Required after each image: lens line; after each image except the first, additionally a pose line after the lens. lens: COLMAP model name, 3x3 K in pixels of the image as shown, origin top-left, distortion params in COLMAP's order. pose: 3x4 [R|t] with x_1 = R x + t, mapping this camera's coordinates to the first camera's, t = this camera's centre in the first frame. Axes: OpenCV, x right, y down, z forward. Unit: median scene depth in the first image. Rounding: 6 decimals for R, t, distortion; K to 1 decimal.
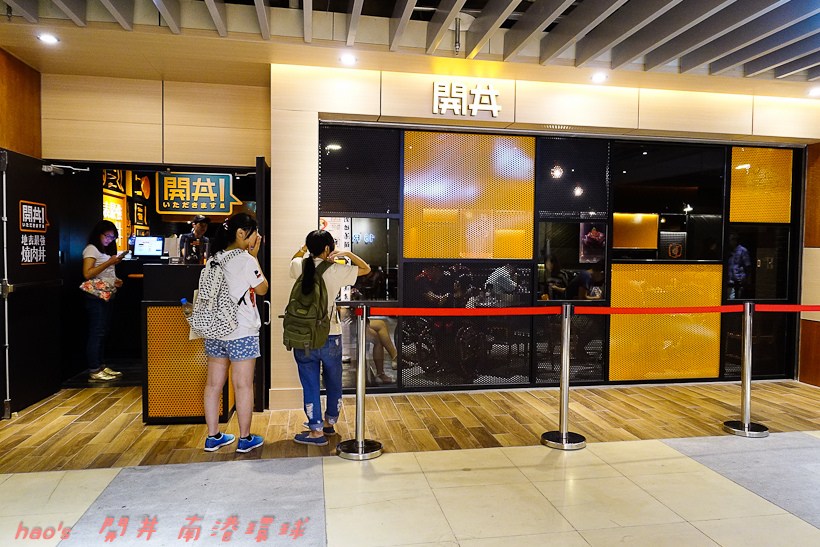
lens RADIAL K [[587.6, 0, 412.9], [0, 587.6, 279.1], [0, 0, 1]] dist [0.004443, -0.005774]
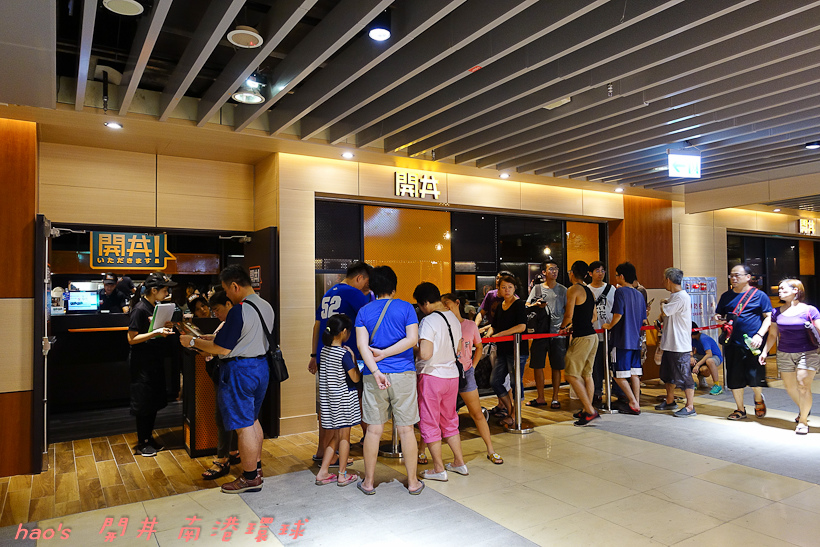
lens RADIAL K [[587.6, 0, 406.7], [0, 587.6, 271.1], [0, 0, 1]] dist [0.004443, -0.005774]
pose [[0.927137, -0.009855, 0.374592, -0.437368], [0.041151, 0.996286, -0.075639, -0.010255], [-0.372455, 0.085543, 0.924099, -0.218679]]
